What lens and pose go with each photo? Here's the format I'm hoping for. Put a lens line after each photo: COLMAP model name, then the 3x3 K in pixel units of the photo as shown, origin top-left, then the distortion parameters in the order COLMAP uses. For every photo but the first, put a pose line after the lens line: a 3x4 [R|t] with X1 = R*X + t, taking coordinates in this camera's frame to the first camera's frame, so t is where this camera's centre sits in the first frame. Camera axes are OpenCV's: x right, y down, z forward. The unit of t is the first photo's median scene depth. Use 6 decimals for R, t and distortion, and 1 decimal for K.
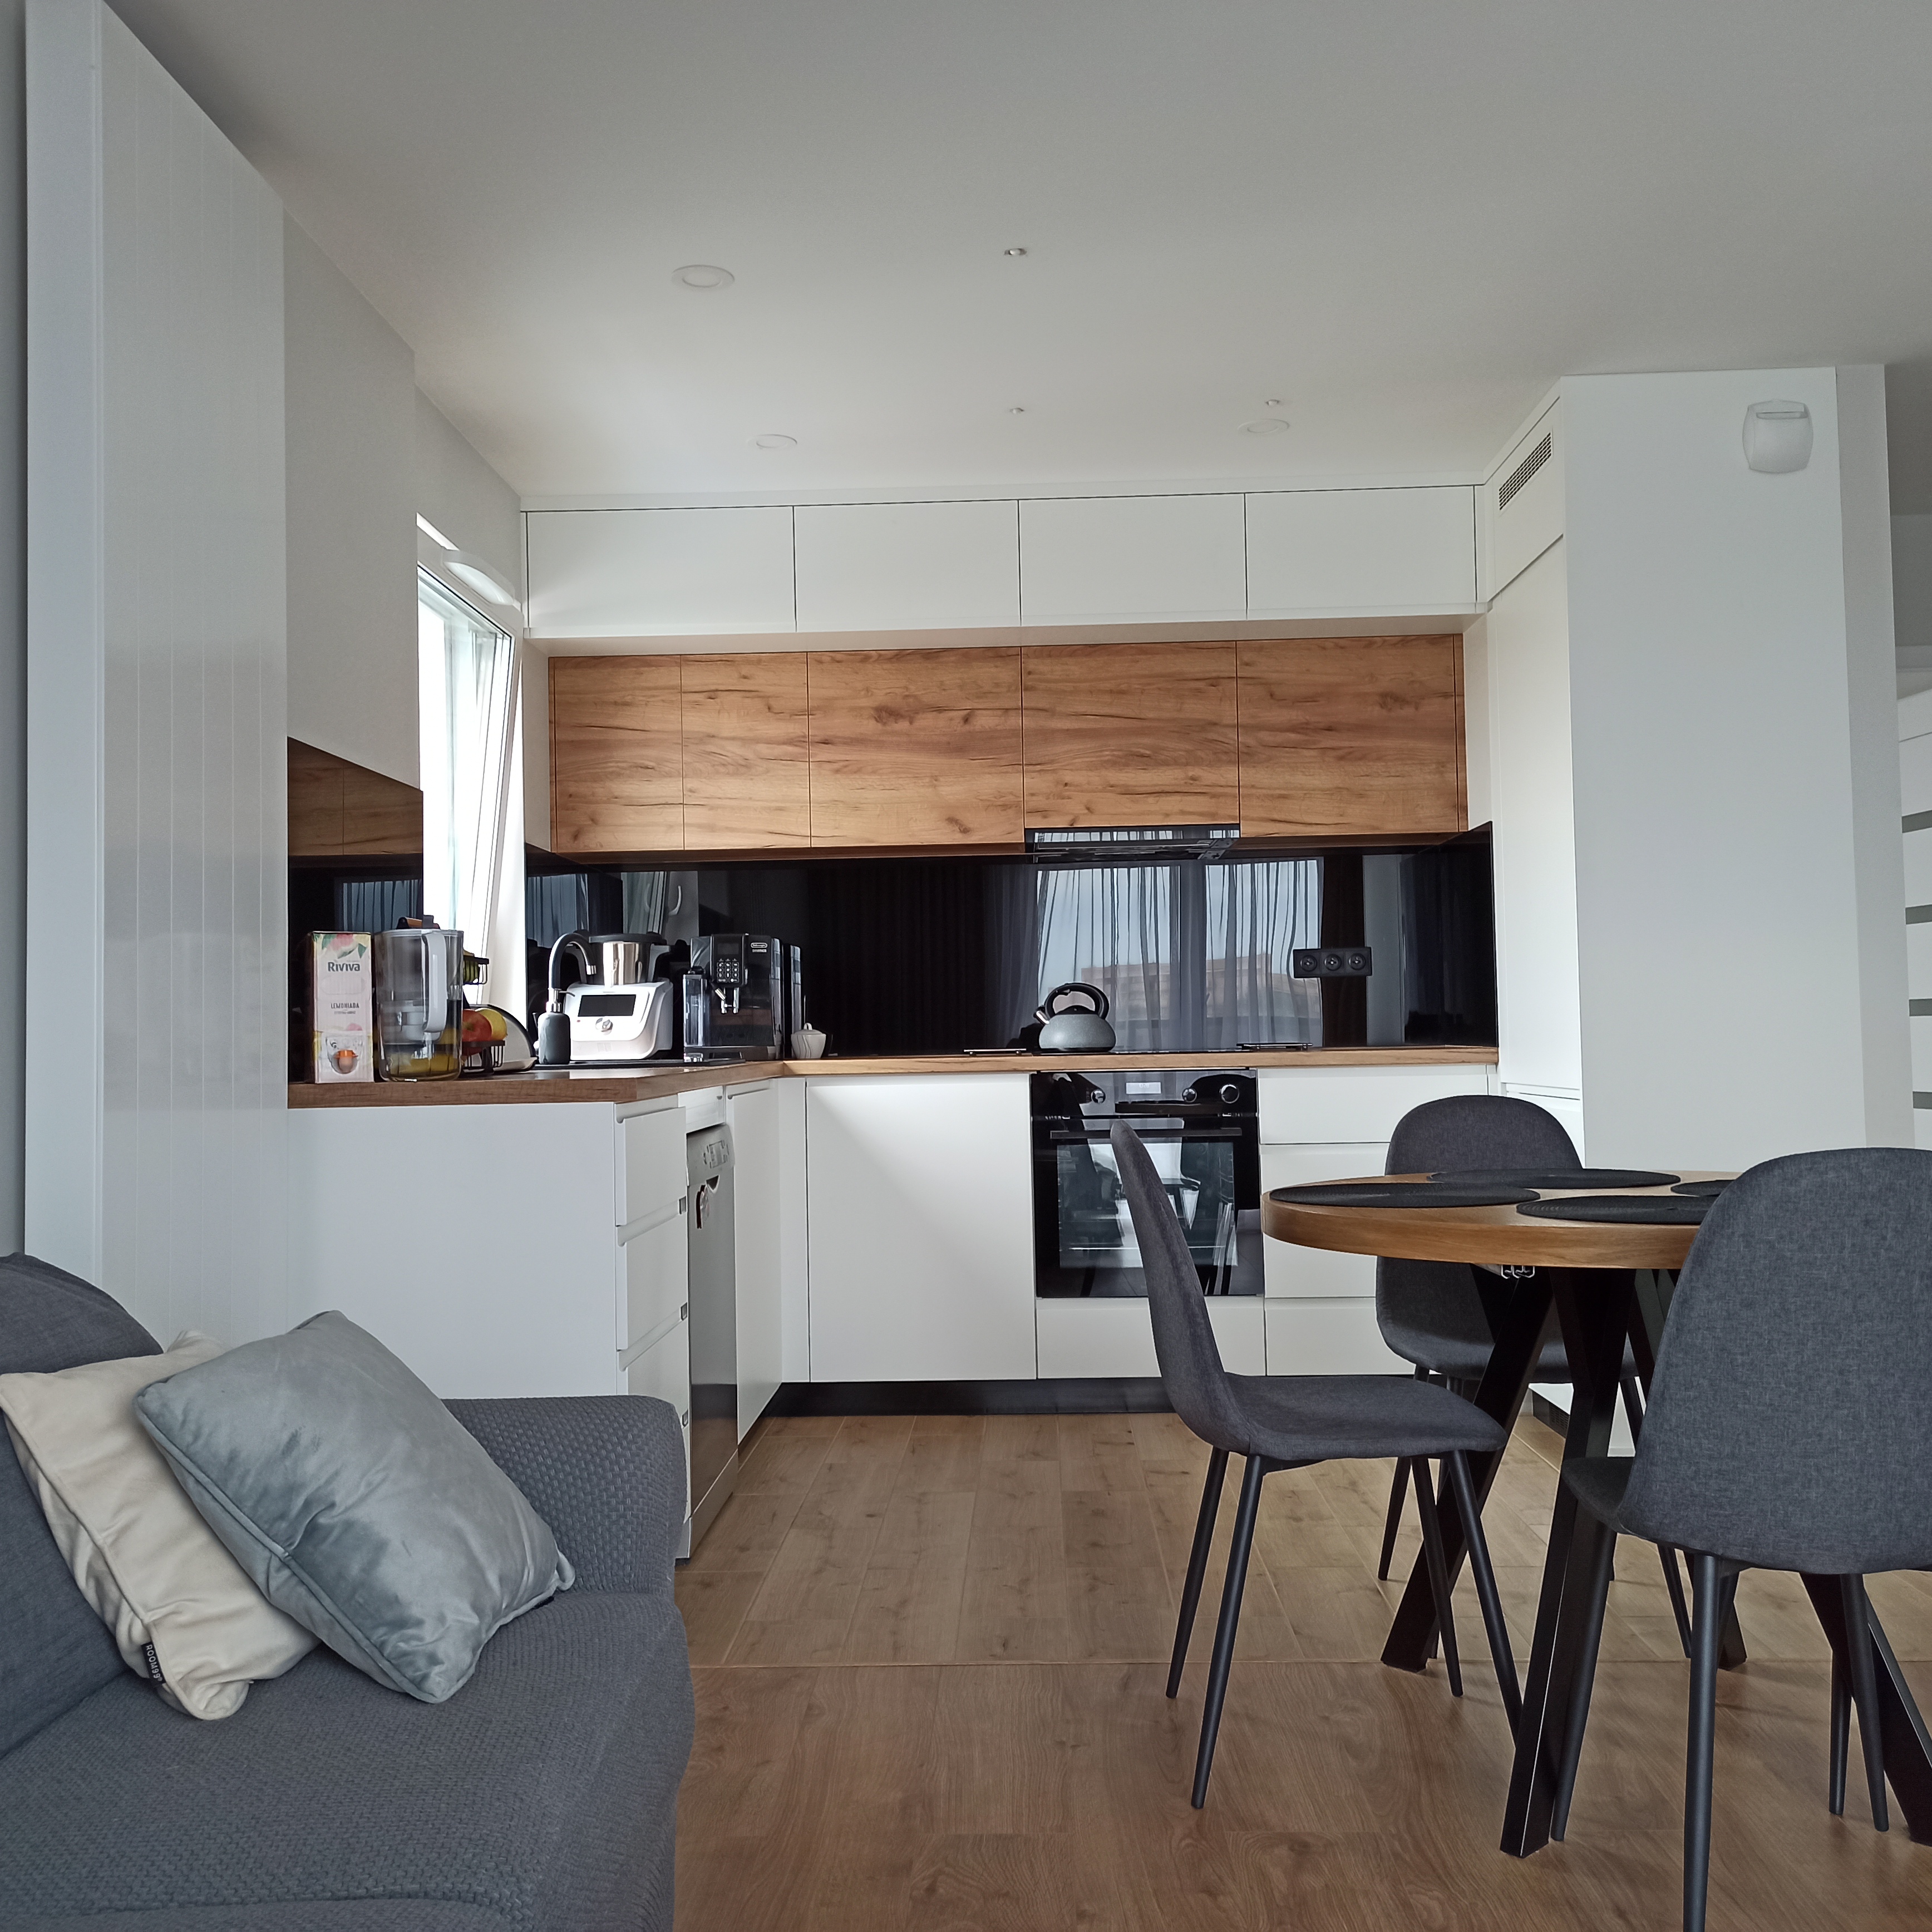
lens RADIAL K [[1892.8, 0, 982.3], [0, 1892.8, 964.3], [0, 0, 1]] dist [0.084886, -0.119451]
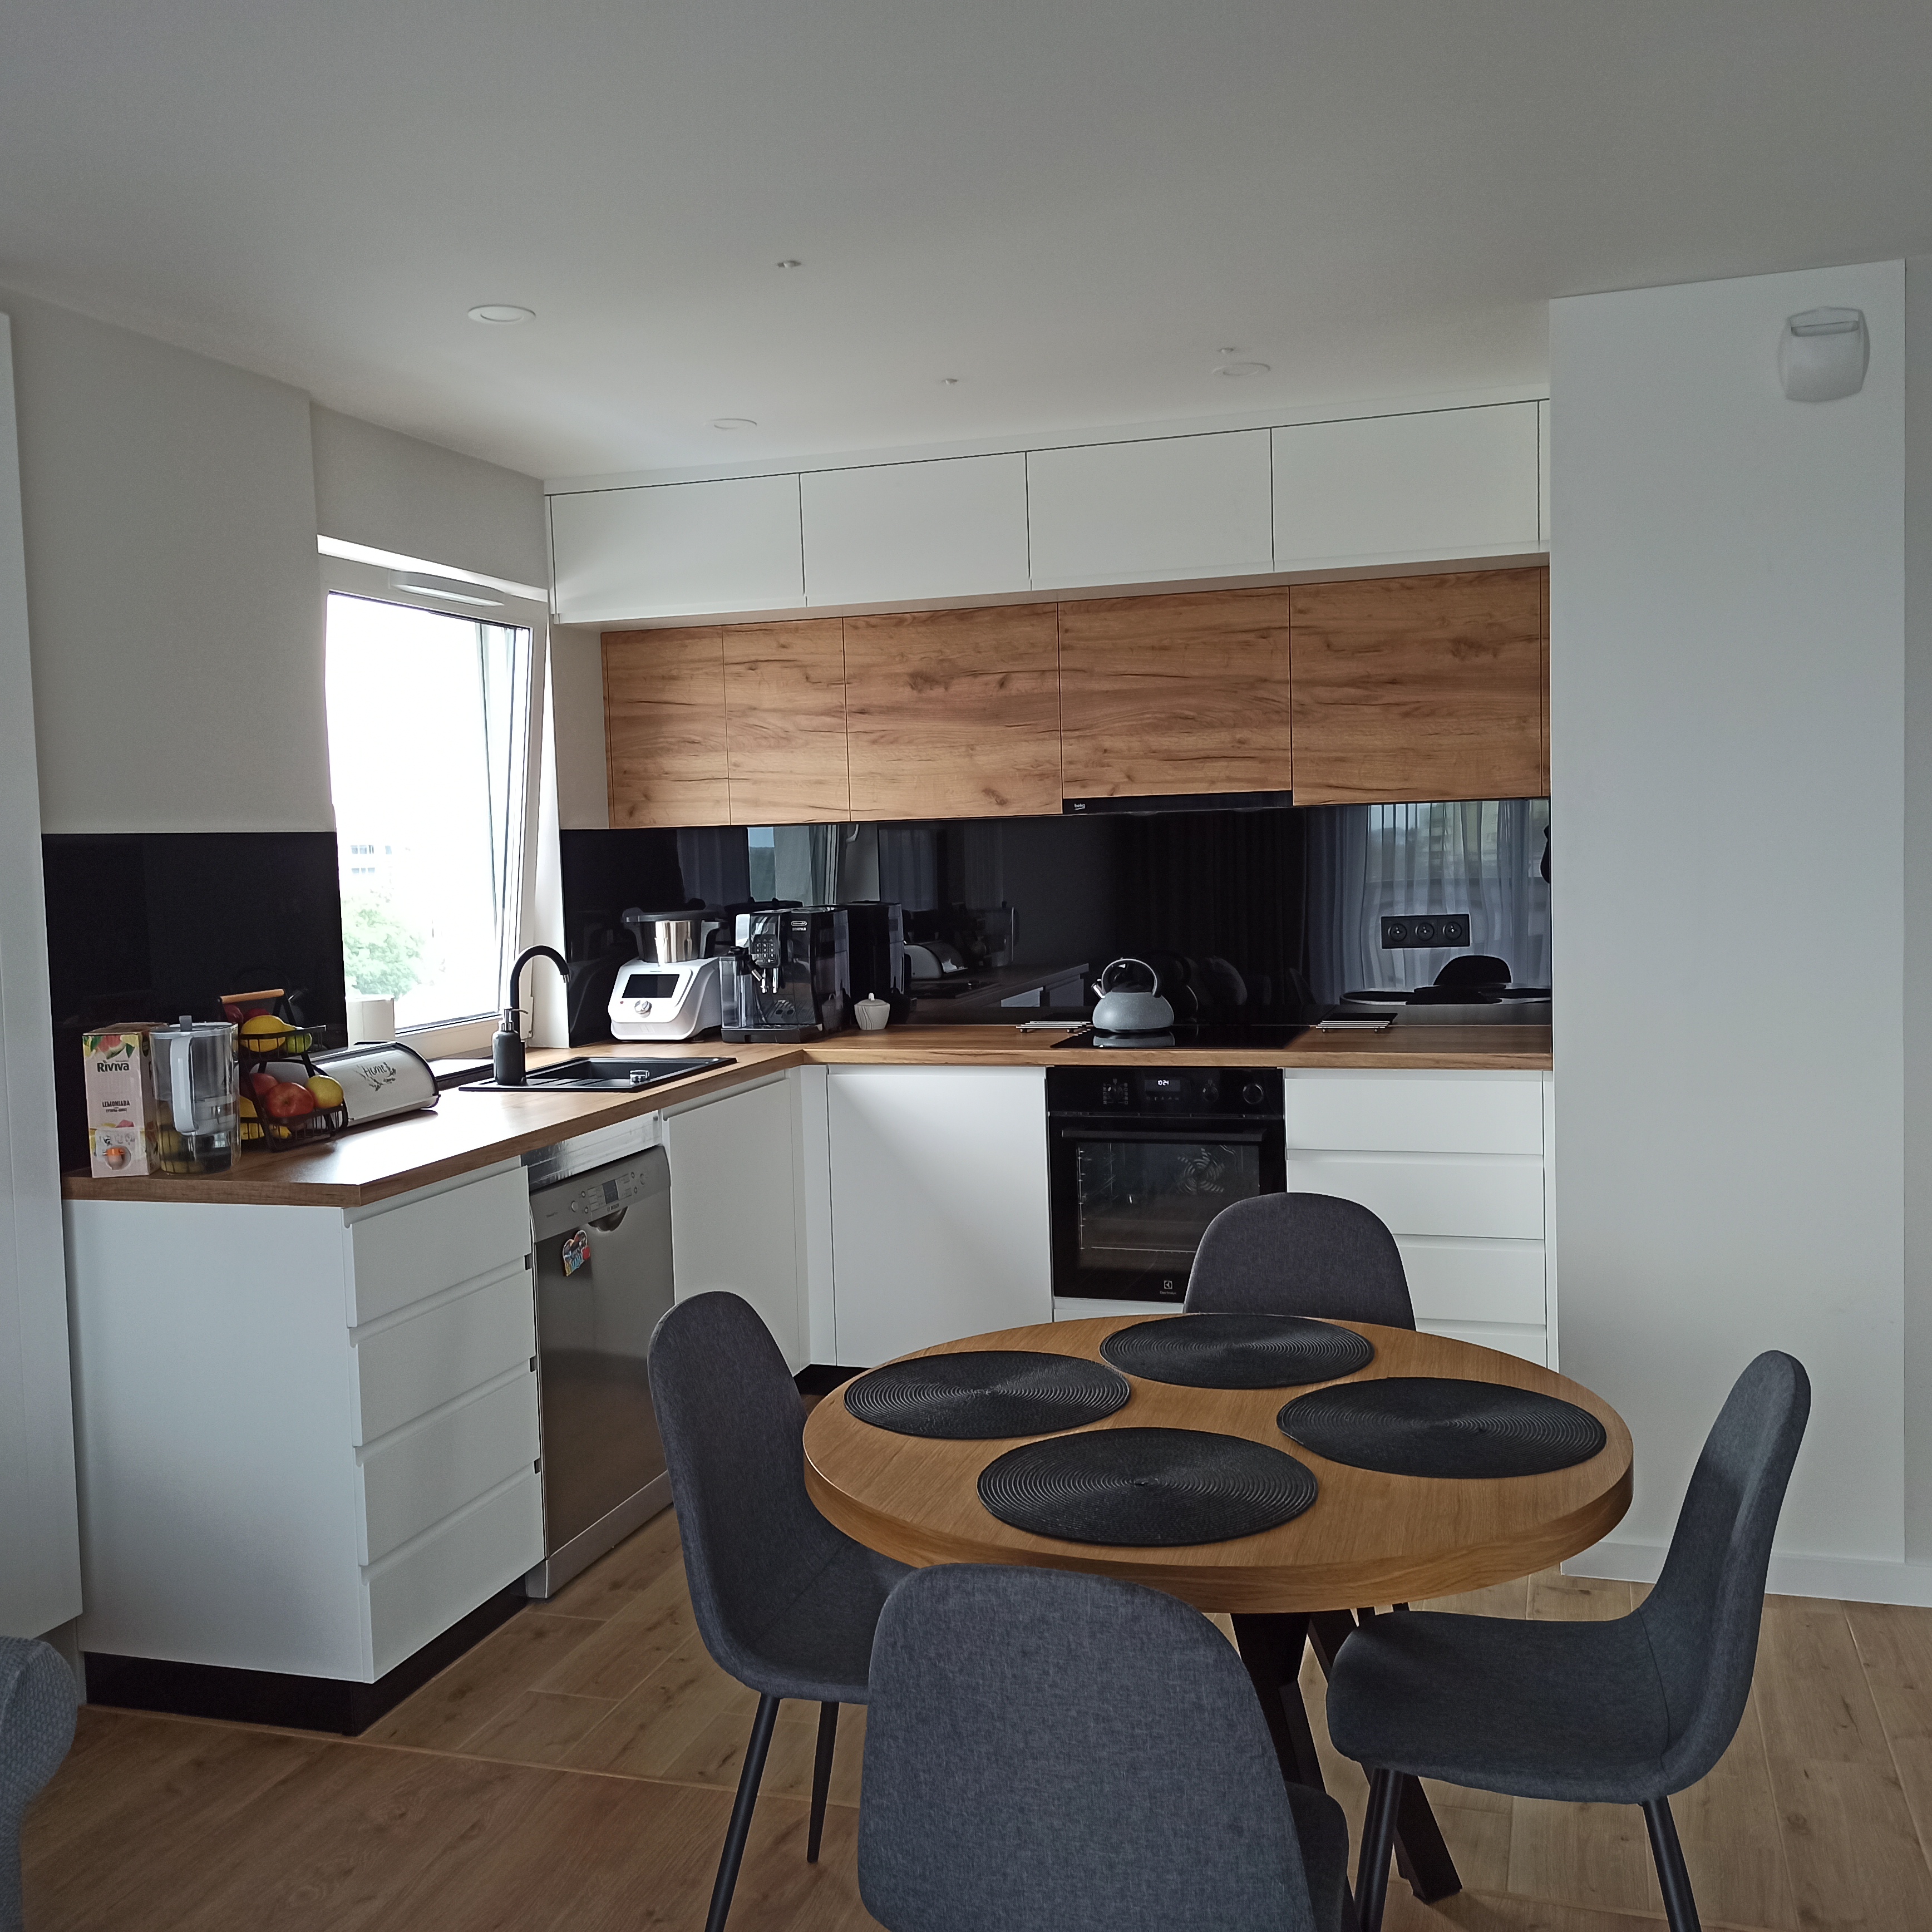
lens RADIAL K [[1892.8, 0, 982.3], [0, 1892.8, 964.3], [0, 0, 1]] dist [0.084886, -0.119451]
pose [[0.962249, 0.008770, -0.272030, 0.240778], [0.021796, 0.993788, 0.109137, -0.093748], [0.271297, -0.110946, 0.956080, 0.079449]]
